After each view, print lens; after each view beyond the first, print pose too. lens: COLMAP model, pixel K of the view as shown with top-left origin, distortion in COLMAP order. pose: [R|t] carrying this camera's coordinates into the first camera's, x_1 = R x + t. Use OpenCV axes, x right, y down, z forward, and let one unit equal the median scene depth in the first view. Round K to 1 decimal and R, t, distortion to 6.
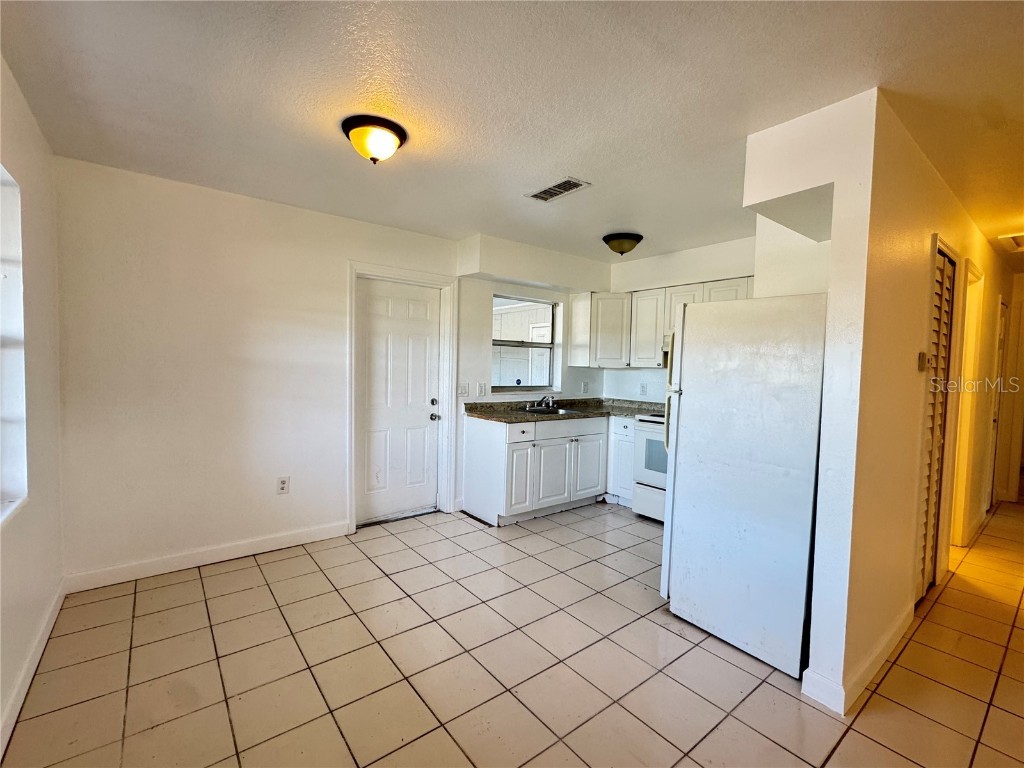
lens RADIAL K [[448.8, 0, 506.9], [0, 448.8, 383.4], [0, 0, 1]] dist [-0.011772, -0.000079]
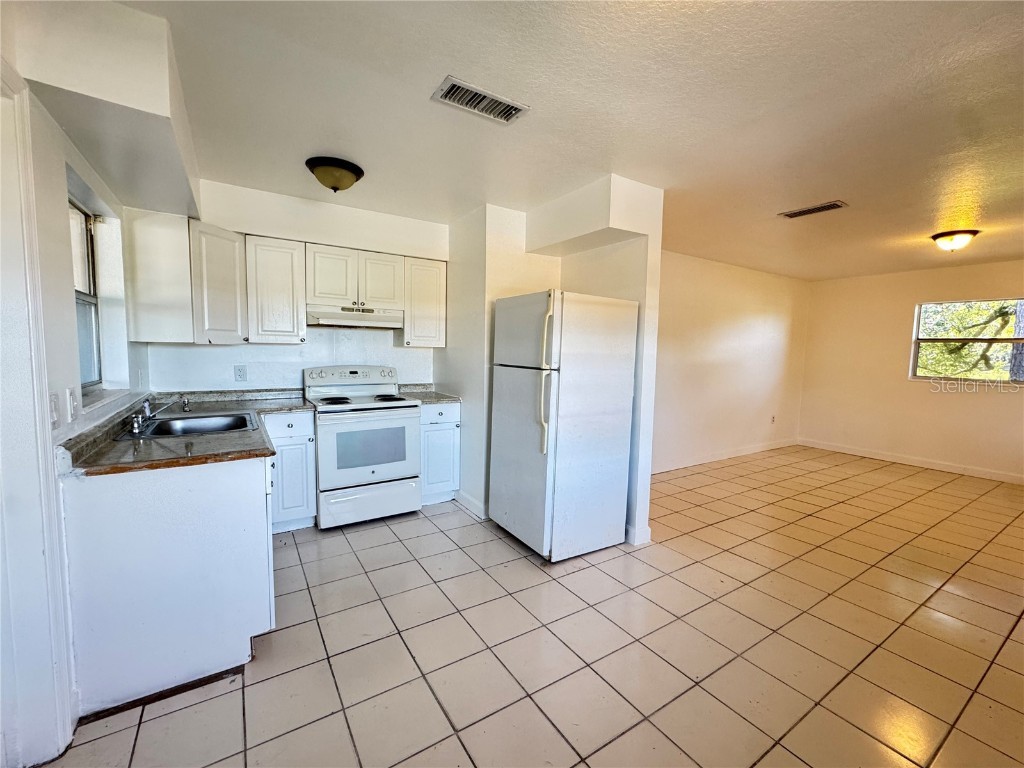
lens RADIAL K [[427.7, 0, 510.2], [0, 427.7, 385.8], [0, 0, 1]] dist [0.010572, -0.000450]
pose [[0.092692, -0.106042, 0.990032, -0.363485], [0.023934, 0.994263, 0.104254, -0.029961], [-0.995407, 0.014032, 0.094698, 0.529540]]
